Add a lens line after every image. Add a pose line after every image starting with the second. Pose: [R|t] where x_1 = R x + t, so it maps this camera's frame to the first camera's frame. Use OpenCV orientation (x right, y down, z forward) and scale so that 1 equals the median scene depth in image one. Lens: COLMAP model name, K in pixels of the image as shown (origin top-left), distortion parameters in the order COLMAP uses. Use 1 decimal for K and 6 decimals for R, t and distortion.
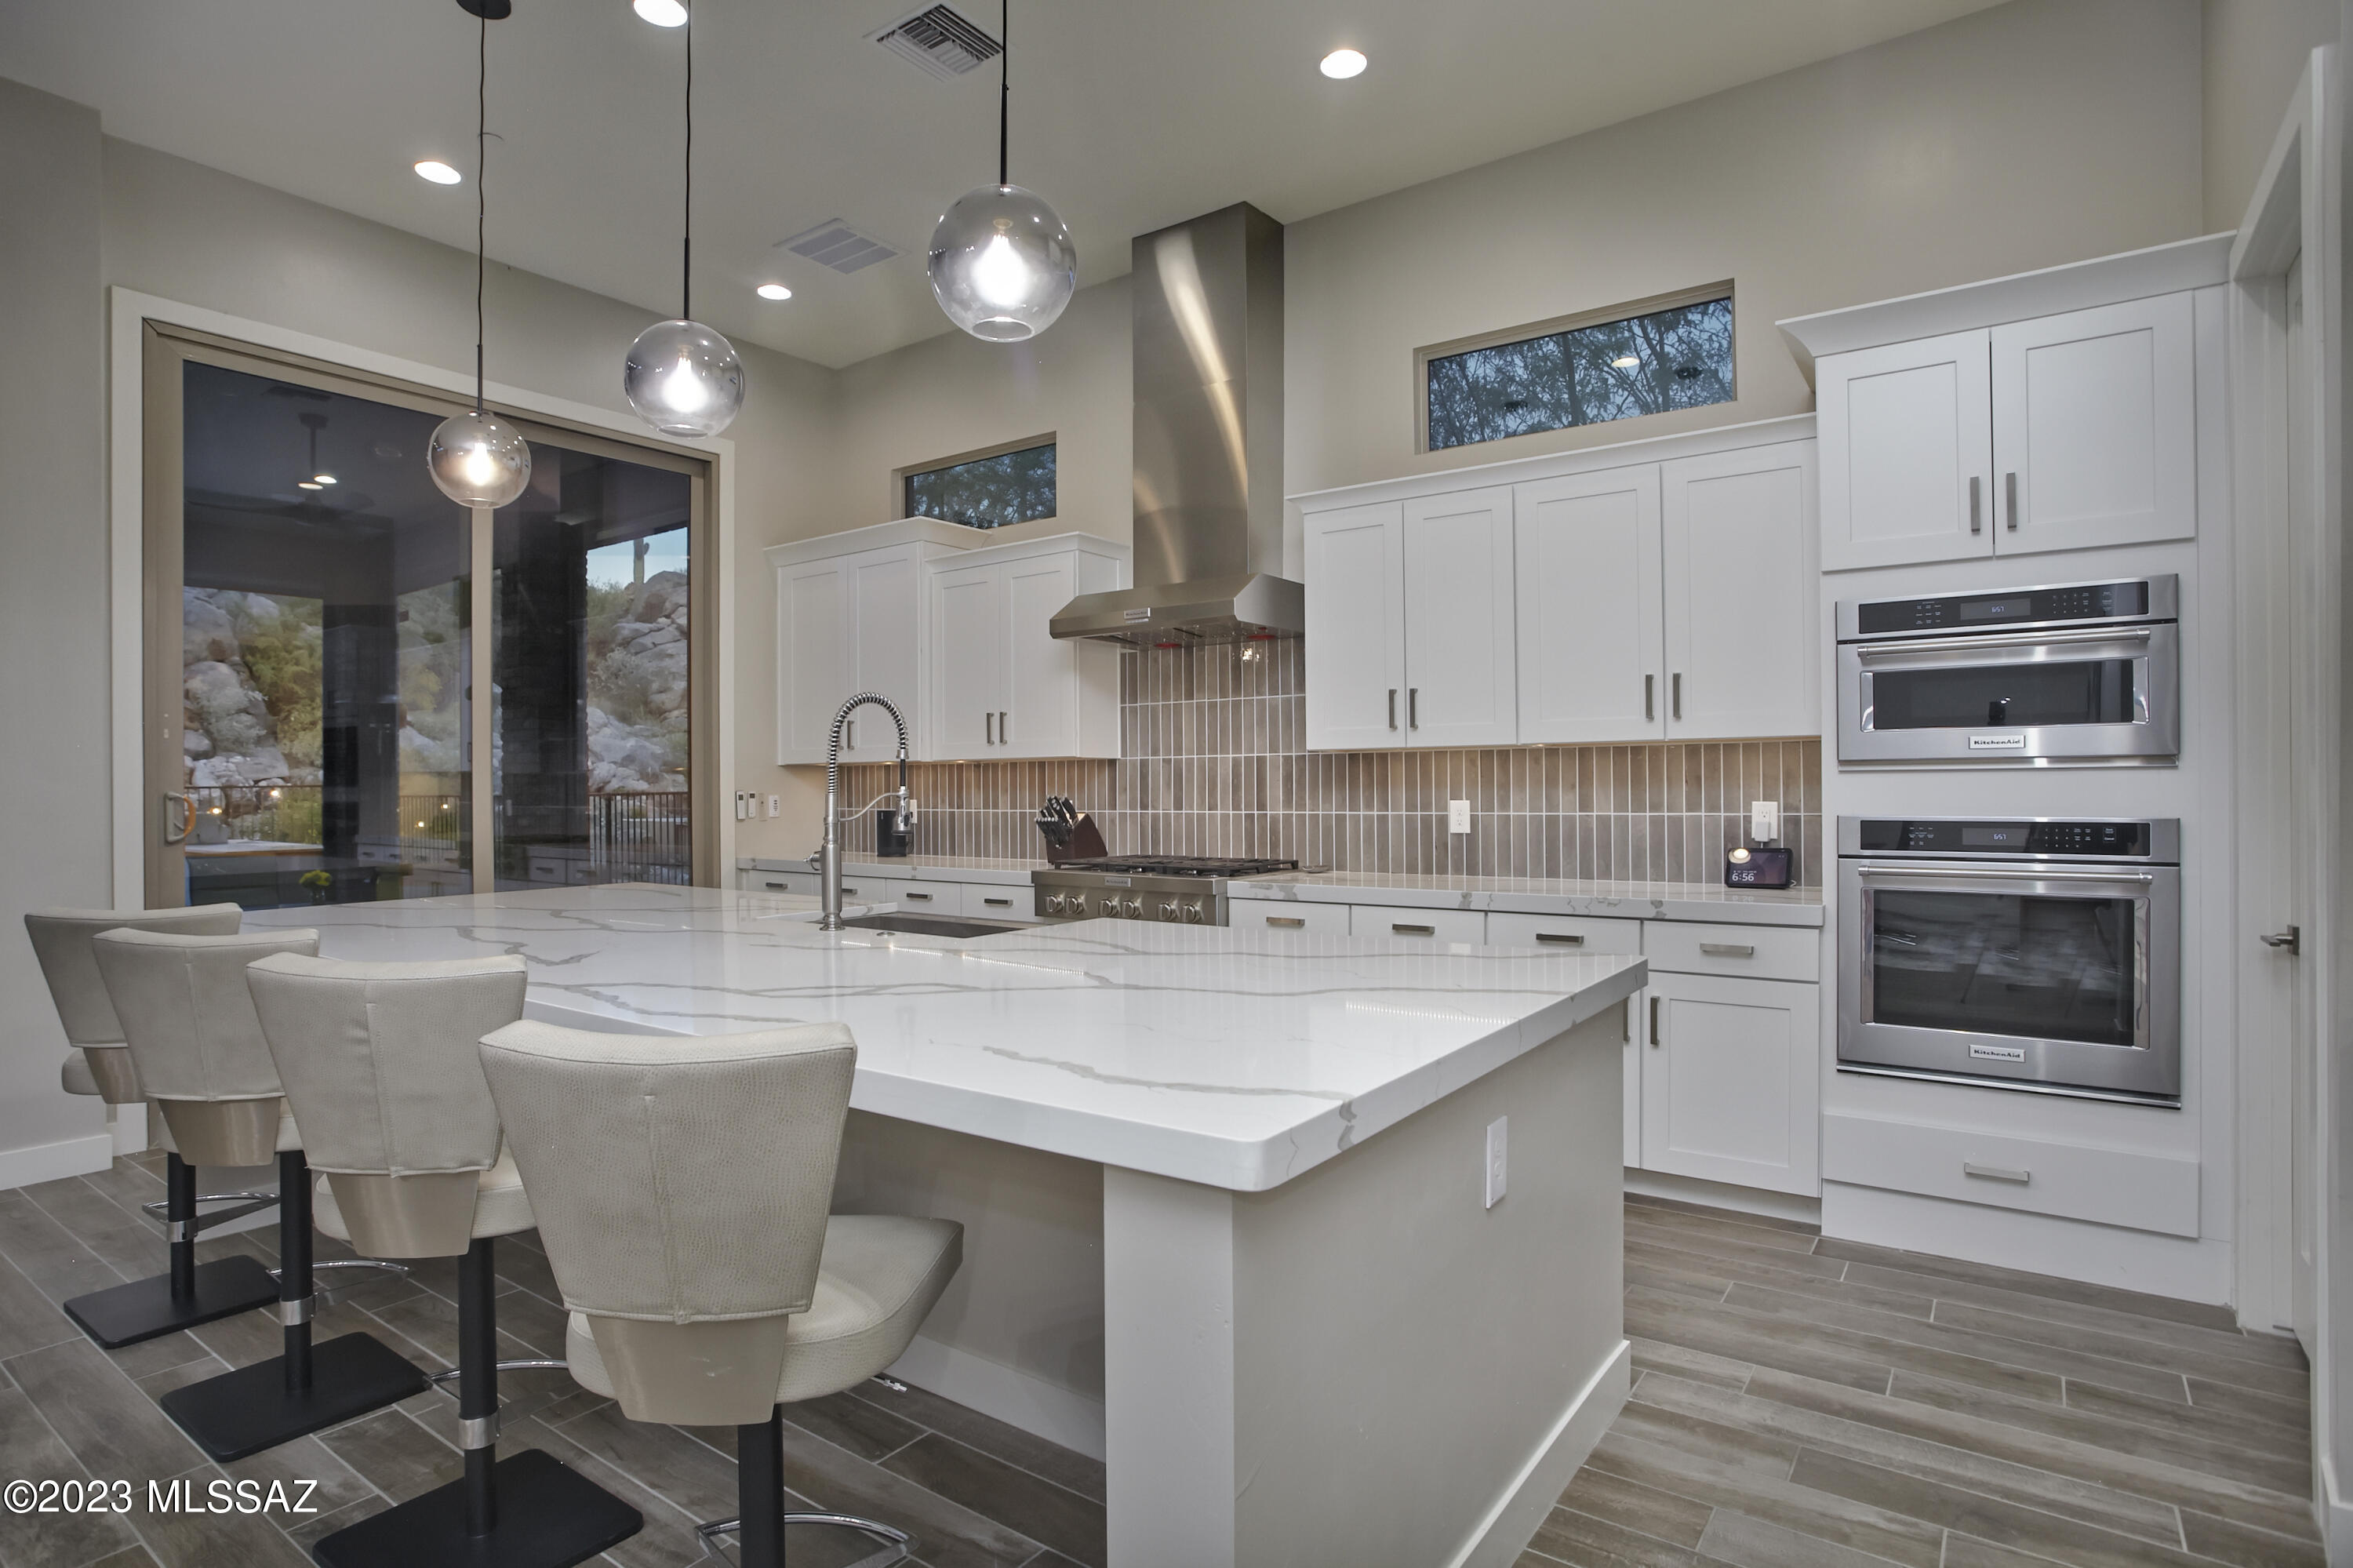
lens RADIAL K [[1207.5, 0, 1167.1], [0, 1207.5, 789.0], [0, 0, 1]] dist [-0.035569, 0.000862]
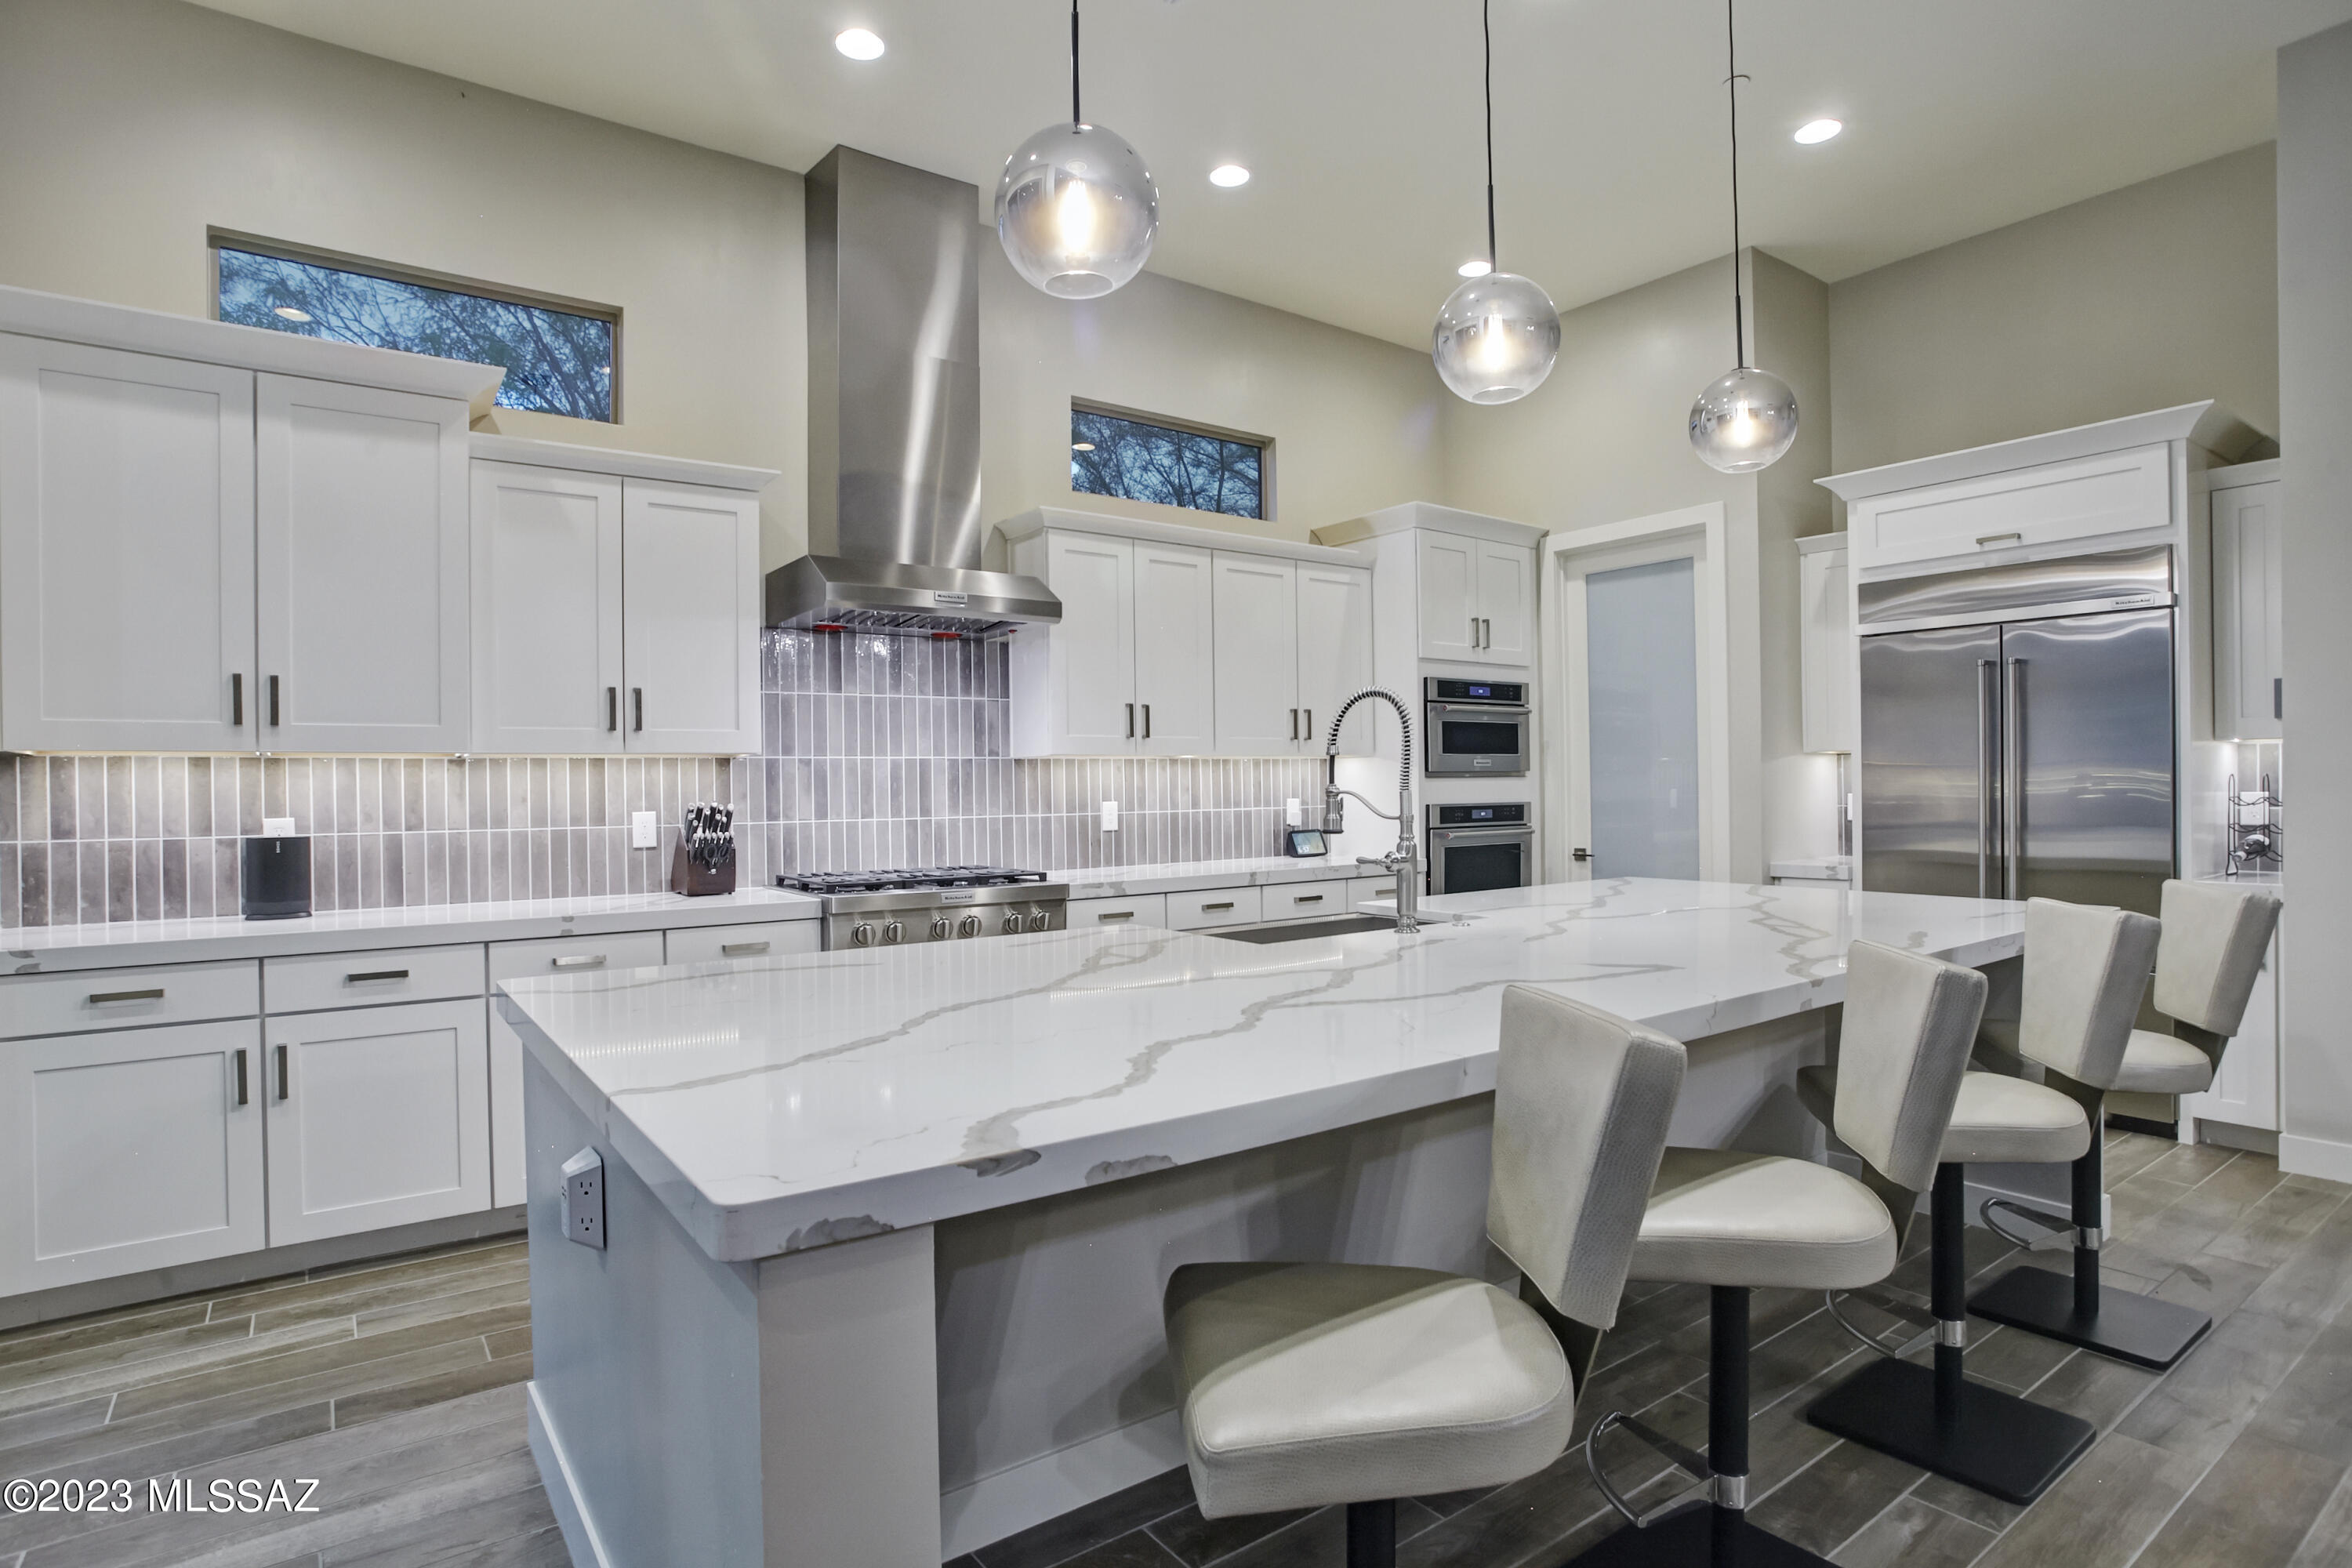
lens RADIAL K [[1206.9, 0, 1166.6], [0, 1206.9, 789.0], [0, 0, 1]] dist [-0.035569, 0.000862]
pose [[0.313476, 0.003390, 0.949590, -0.755089], [0.011510, 0.999907, -0.007369, 0.005648], [-0.949526, 0.013240, 0.313408, 0.533262]]
